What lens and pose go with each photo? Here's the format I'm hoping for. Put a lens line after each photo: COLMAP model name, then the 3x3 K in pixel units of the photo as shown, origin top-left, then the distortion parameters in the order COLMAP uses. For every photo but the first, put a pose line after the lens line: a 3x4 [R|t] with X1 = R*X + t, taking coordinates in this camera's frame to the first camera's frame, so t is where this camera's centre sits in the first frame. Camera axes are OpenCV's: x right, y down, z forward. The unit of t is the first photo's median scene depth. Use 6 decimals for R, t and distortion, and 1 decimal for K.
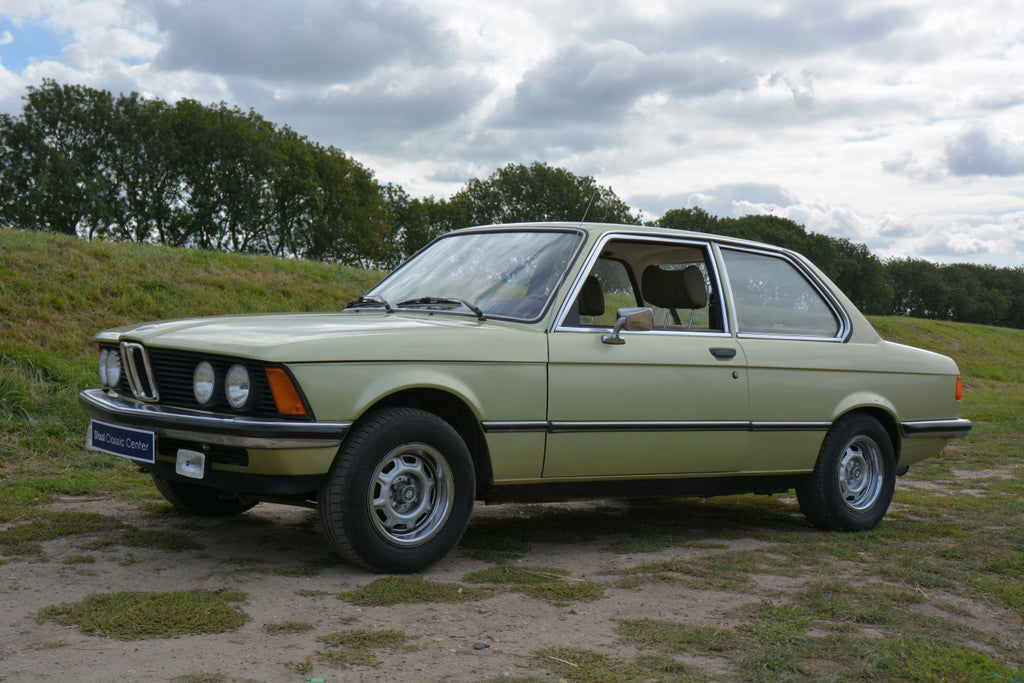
lens RADIAL K [[1312.8, 0, 497.0], [0, 1312.8, 363.0], [0, 0, 1]] dist [0.092737, 0.000000]
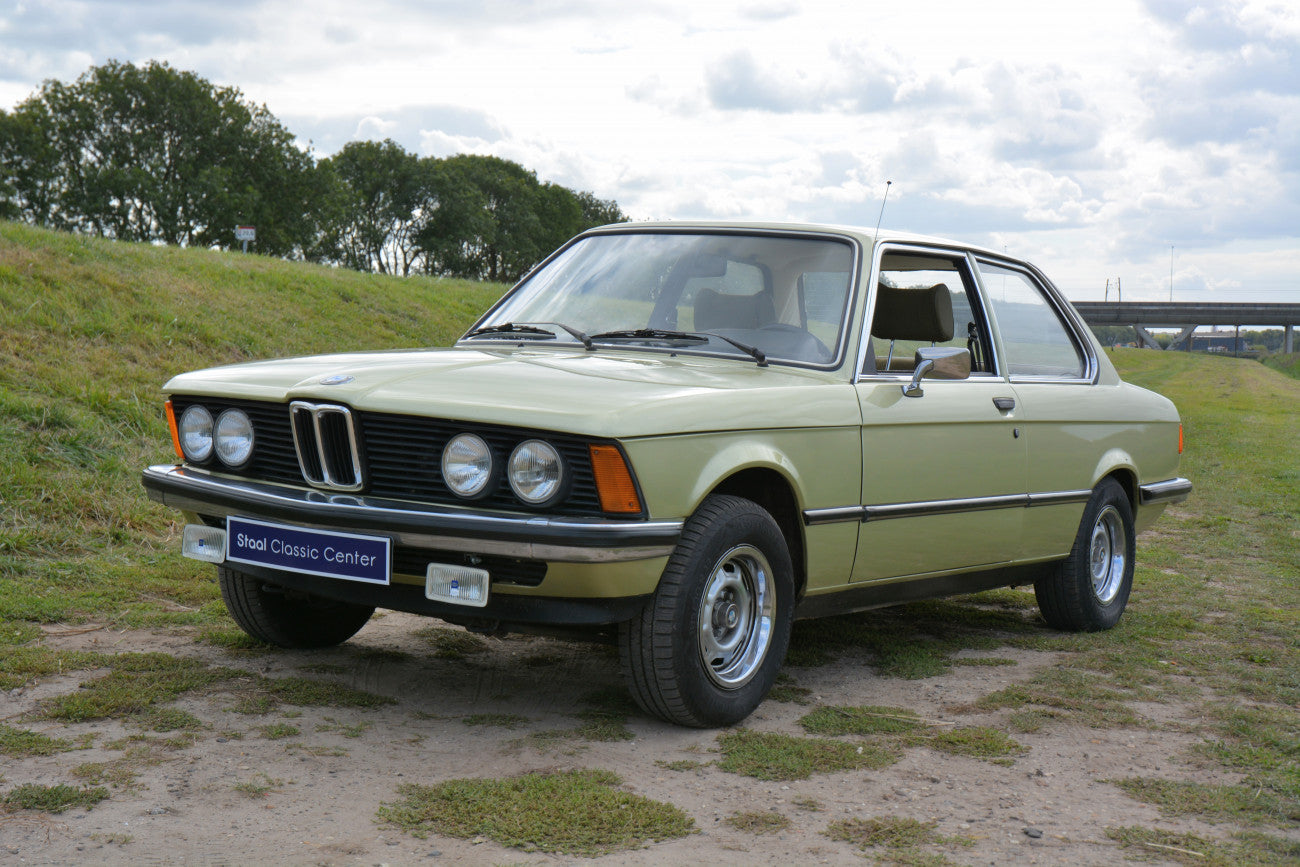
lens RADIAL K [[1880.4, 0, 642.9], [0, 1880.4, 435.7], [0, 0, 1]] dist [0.177323, 0.000000]
pose [[0.957109, -0.010146, 0.289550, -0.402448], [-0.001117, 0.999250, 0.038709, -0.037152], [-0.289726, -0.037372, 0.956380, 0.036450]]
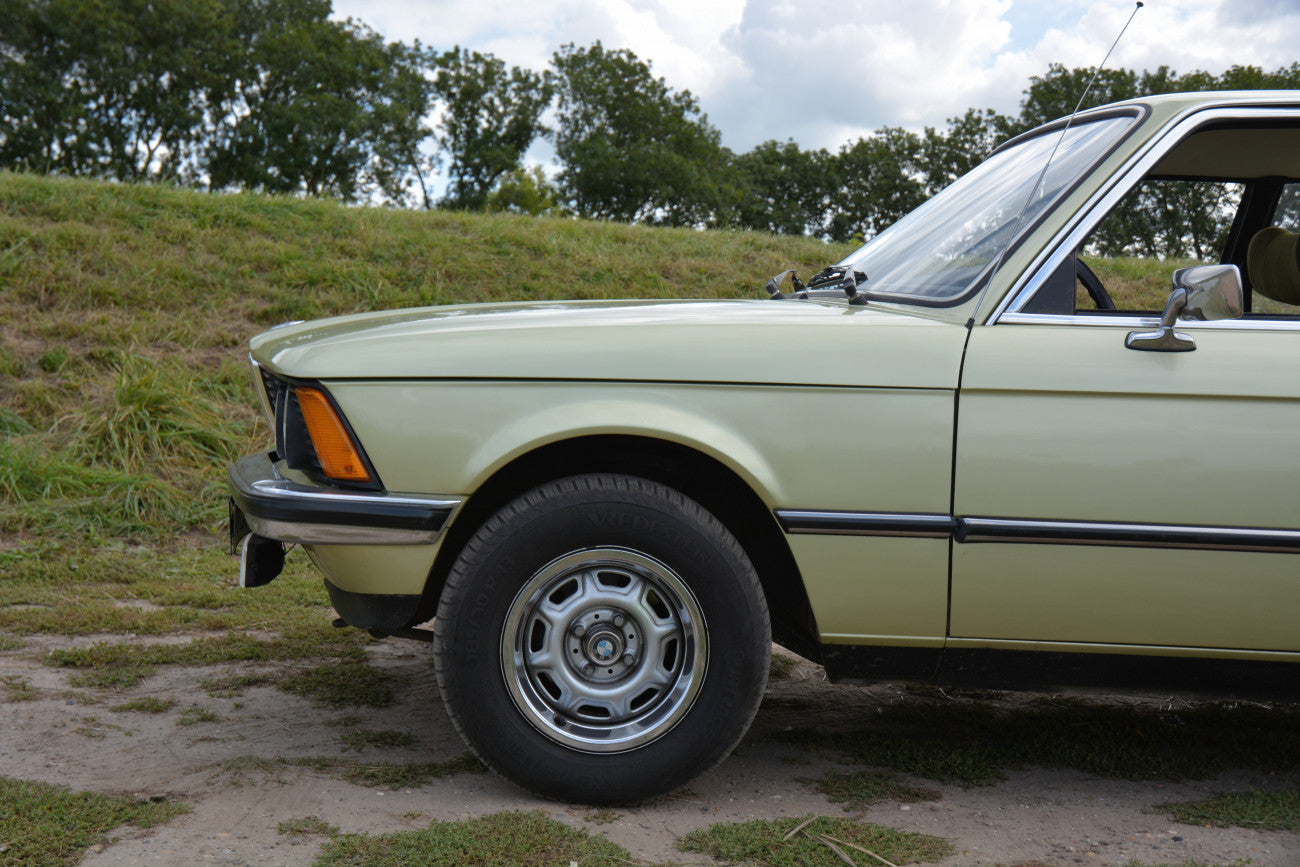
lens RADIAL K [[1666.7, 0, 608.8], [0, 1666.7, 433.0], [0, 0, 1]] dist [0.092737, 0.000000]
pose [[0.817914, 0.016309, -0.575110, 0.293380], [-0.014816, 0.999864, 0.007282, 0.013198], [0.575150, 0.002565, 0.818044, 0.473154]]
